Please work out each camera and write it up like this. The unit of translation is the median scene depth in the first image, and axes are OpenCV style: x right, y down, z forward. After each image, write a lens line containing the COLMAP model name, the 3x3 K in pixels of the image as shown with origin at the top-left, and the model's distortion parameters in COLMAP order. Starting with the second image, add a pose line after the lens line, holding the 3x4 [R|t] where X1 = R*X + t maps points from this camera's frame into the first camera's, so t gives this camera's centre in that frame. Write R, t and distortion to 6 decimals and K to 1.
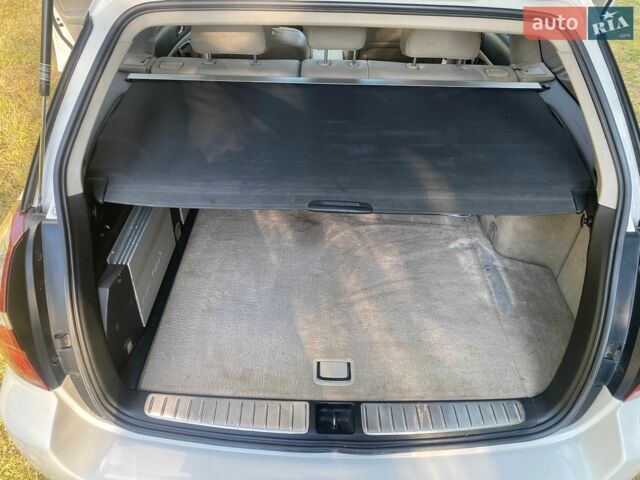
lens RADIAL K [[479.4, 0, 320.0], [0, 479.4, 240.0], [0, 0, 1]] dist [0.002198, 0.008949]
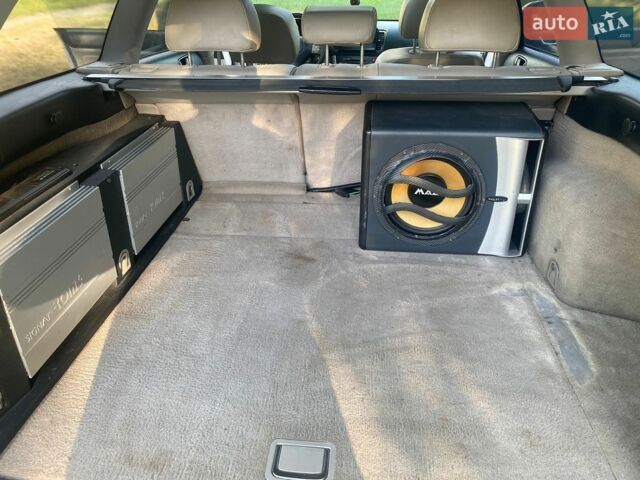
lens RADIAL K [[479.4, 0, 320.0], [0, 479.4, 240.0], [0, 0, 1]] dist [0.002198, 0.008949]
pose [[0.994753, 0.001485, -0.102296, 0.089774], [-0.021647, 0.980310, -0.196274, 0.087918], [0.099990, 0.197459, 0.975198, 0.264365]]
